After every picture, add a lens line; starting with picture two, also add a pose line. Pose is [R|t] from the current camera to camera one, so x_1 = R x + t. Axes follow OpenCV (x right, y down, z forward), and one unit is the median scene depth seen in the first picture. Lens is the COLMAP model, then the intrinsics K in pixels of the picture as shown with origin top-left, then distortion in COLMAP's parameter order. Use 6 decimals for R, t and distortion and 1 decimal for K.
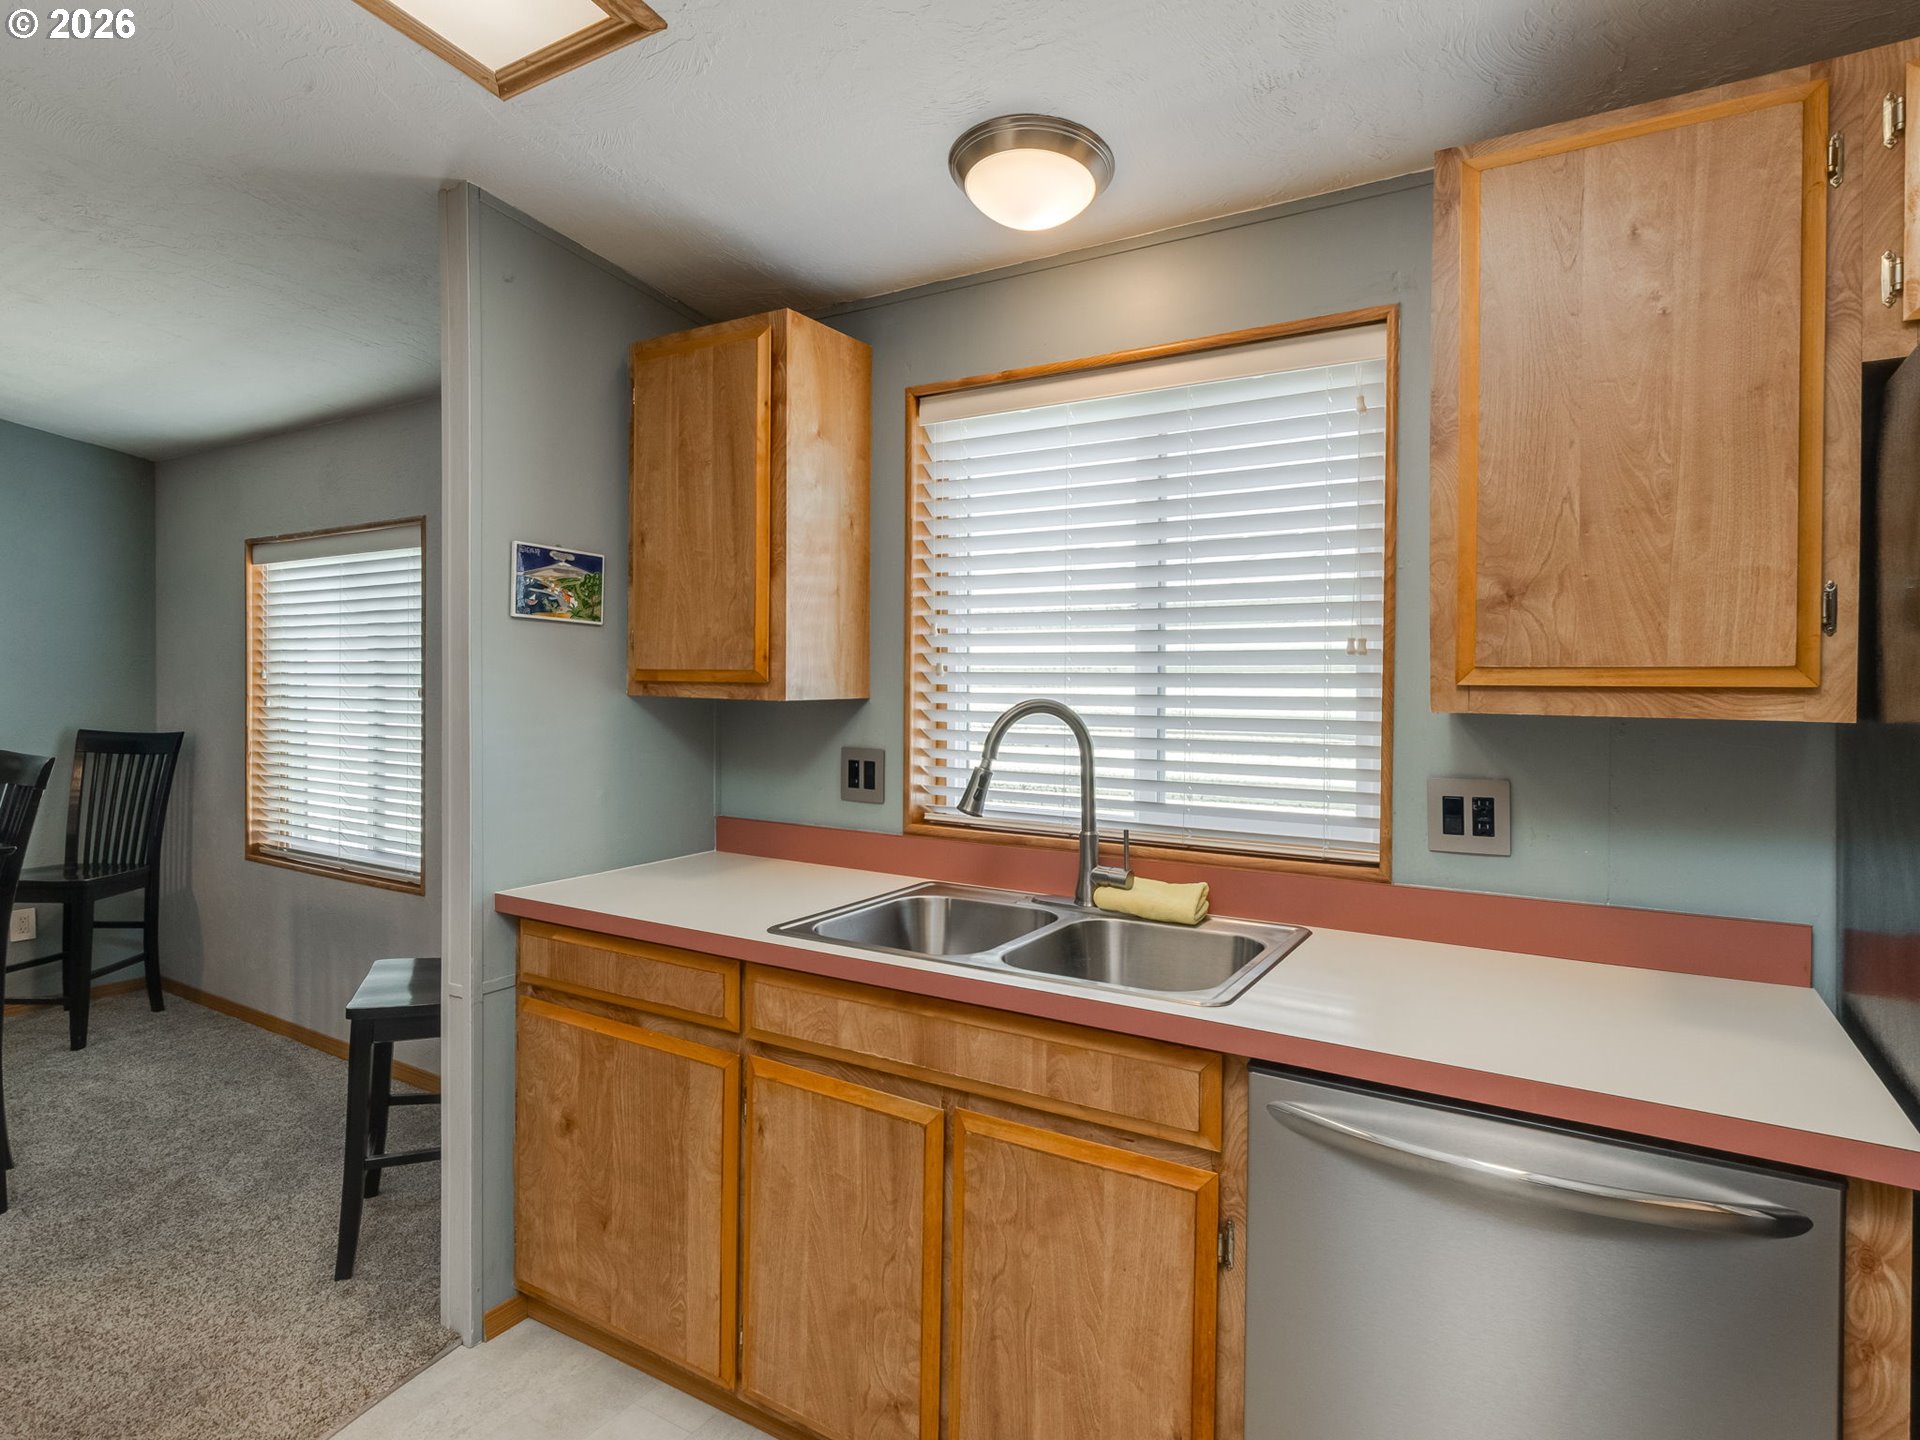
lens RADIAL K [[1048.9, 0, 958.2], [0, 1048.9, 687.2], [0, 0, 1]] dist [0.002677, -0.000021]
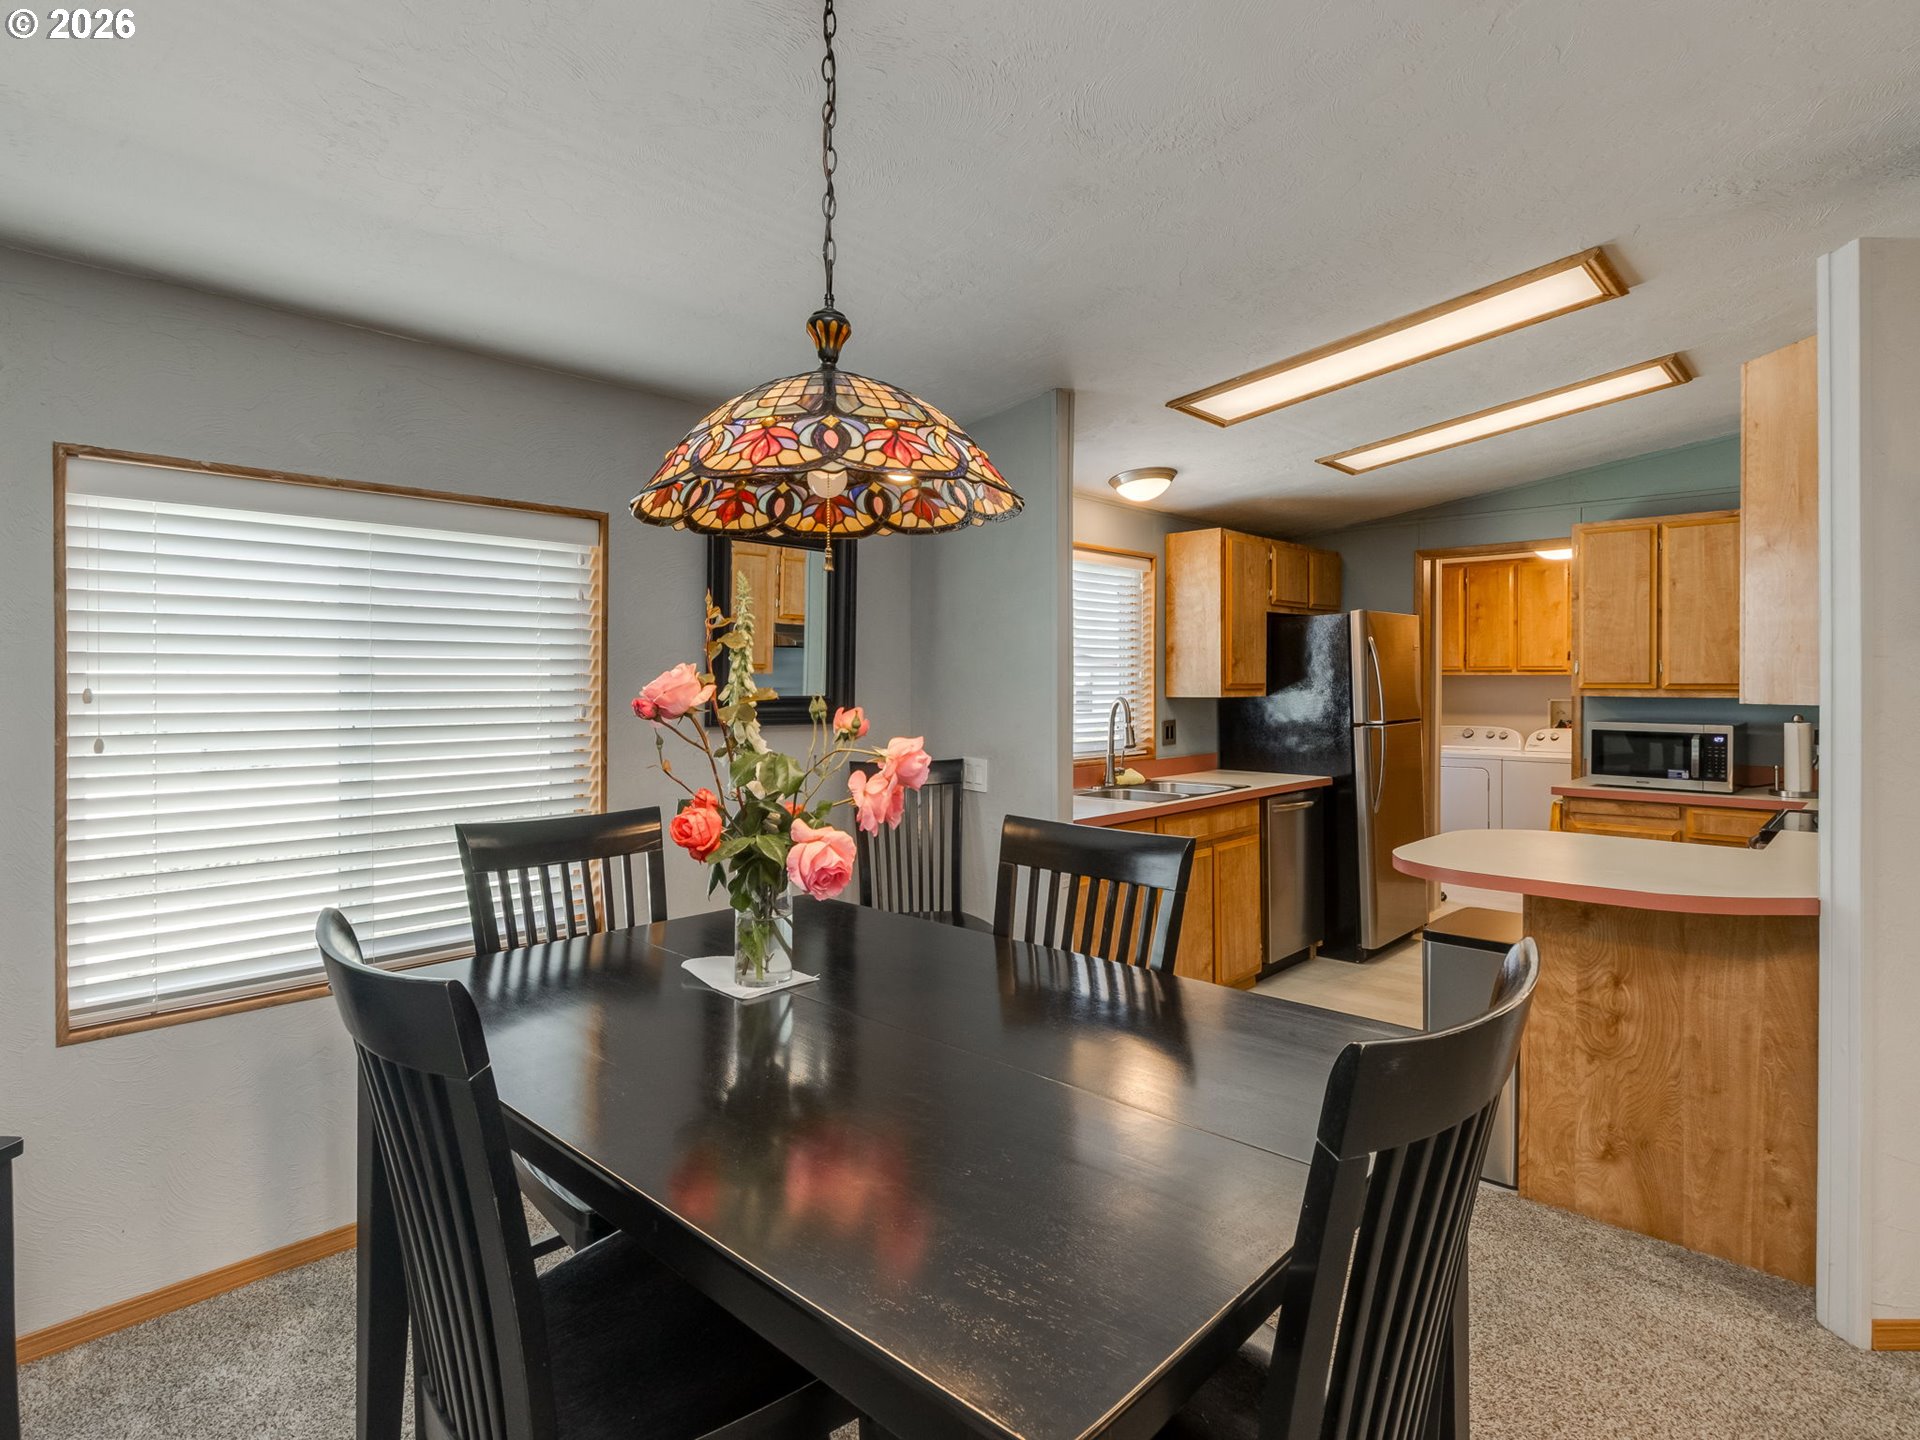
lens RADIAL K [[1012.1, 0, 951.3], [0, 1012.1, 686.9], [0, 0, 1]] dist [0.006185, -0.013215]
pose [[0.201415, -0.010847, 0.979446, -2.181280], [0.009567, 0.999913, 0.009106, -0.034982], [-0.979459, 0.007536, 0.201501, 0.910883]]
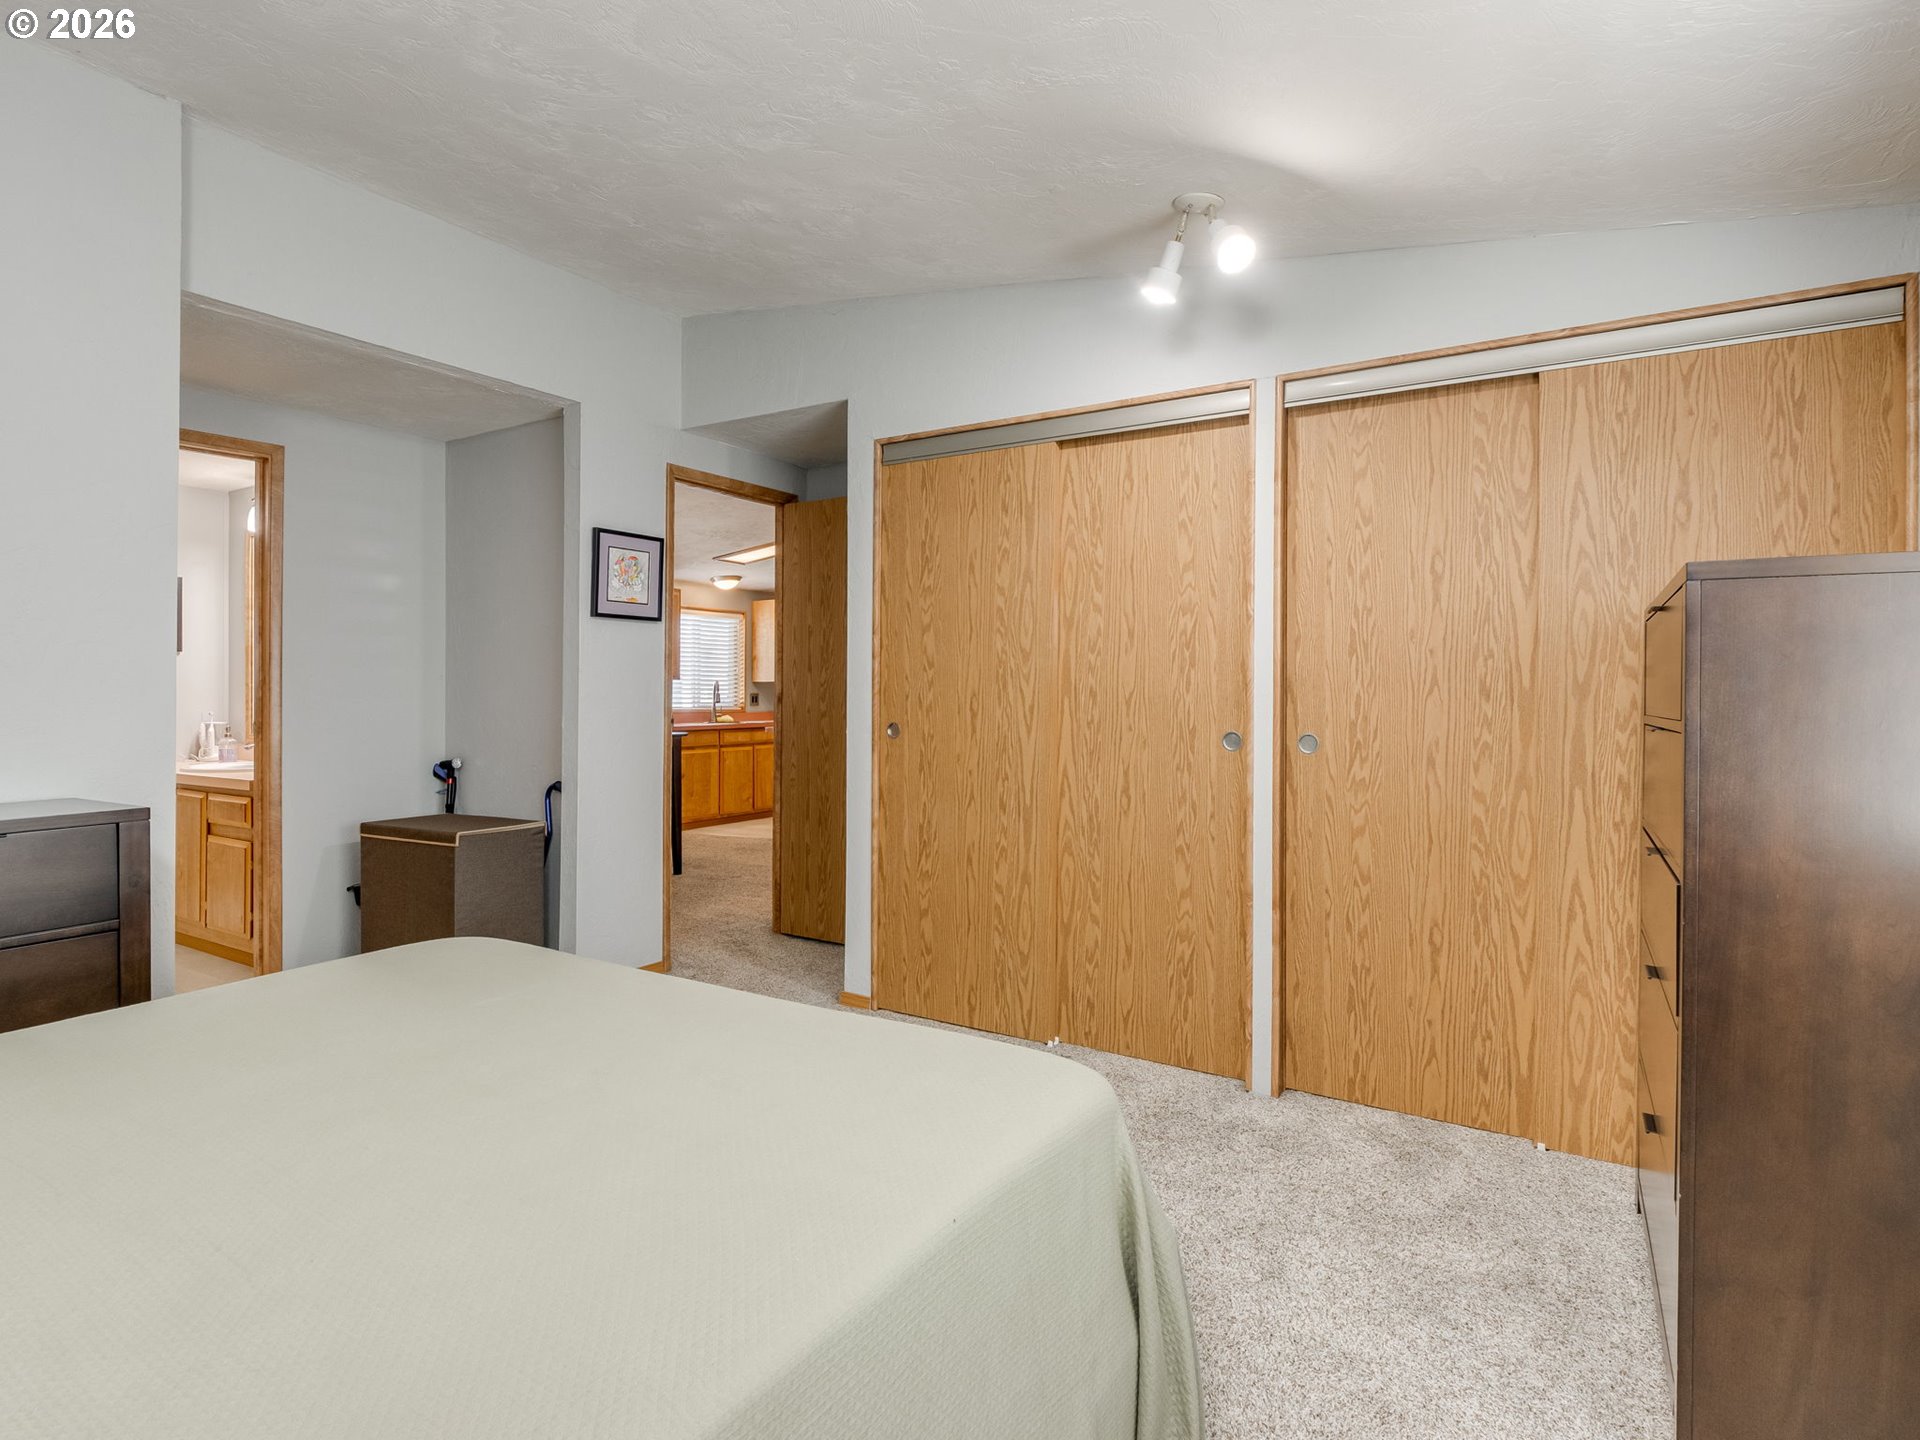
lens RADIAL K [[1012.5, 0, 953.3], [0, 1012.5, 700.7], [0, 0, 1]] dist [-0.002655, -0.002506]
pose [[0.004994, -0.010506, 0.999932, -4.717623], [0.004837, 0.999933, 0.010482, 0.065856], [-0.999976, 0.004785, 0.005044, -0.151256]]
